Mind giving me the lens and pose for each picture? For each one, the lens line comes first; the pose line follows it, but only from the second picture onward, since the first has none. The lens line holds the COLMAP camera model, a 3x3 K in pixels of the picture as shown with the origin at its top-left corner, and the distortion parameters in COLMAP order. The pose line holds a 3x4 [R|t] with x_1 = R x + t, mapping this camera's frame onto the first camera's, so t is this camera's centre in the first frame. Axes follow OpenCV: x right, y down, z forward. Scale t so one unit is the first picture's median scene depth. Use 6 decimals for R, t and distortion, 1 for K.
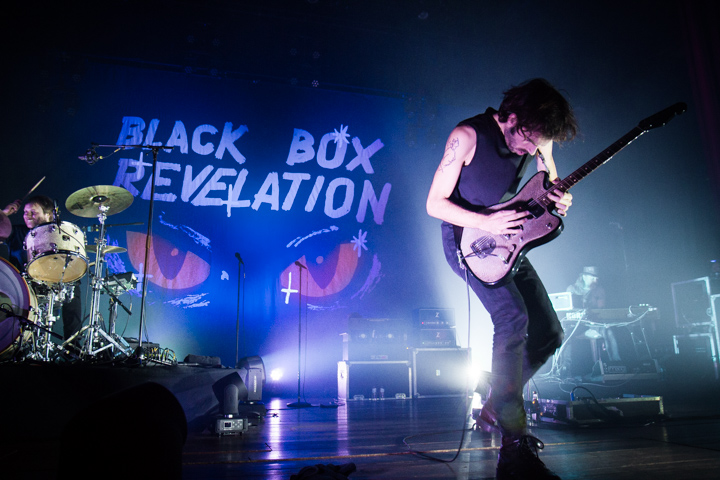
lens RADIAL K [[573.0, 0, 359.5], [0, 573.0, 248.8], [0, 0, 1]] dist [-0.098109, 0.107237]
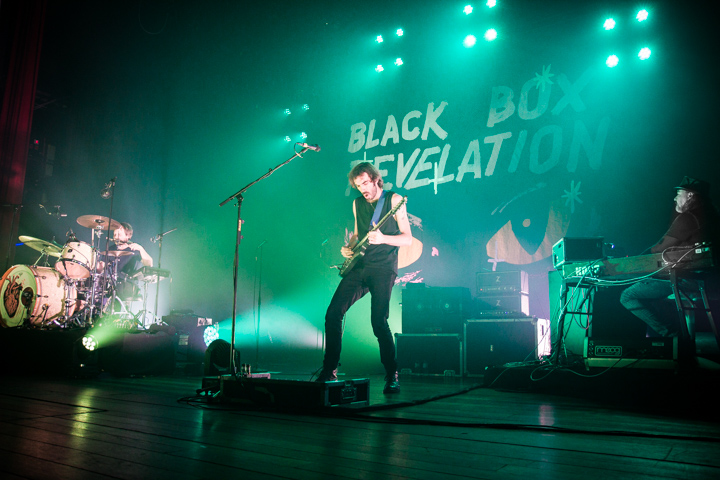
lens RADIAL K [[573.0, 0, 359.5], [0, 573.0, 248.8], [0, 0, 1]] dist [-0.098109, 0.107237]
pose [[0.646630, -0.103846, -0.755702, 0.449411], [0.136063, 0.990505, -0.019688, 0.042853], [0.750571, -0.090092, 0.654620, 0.217484]]
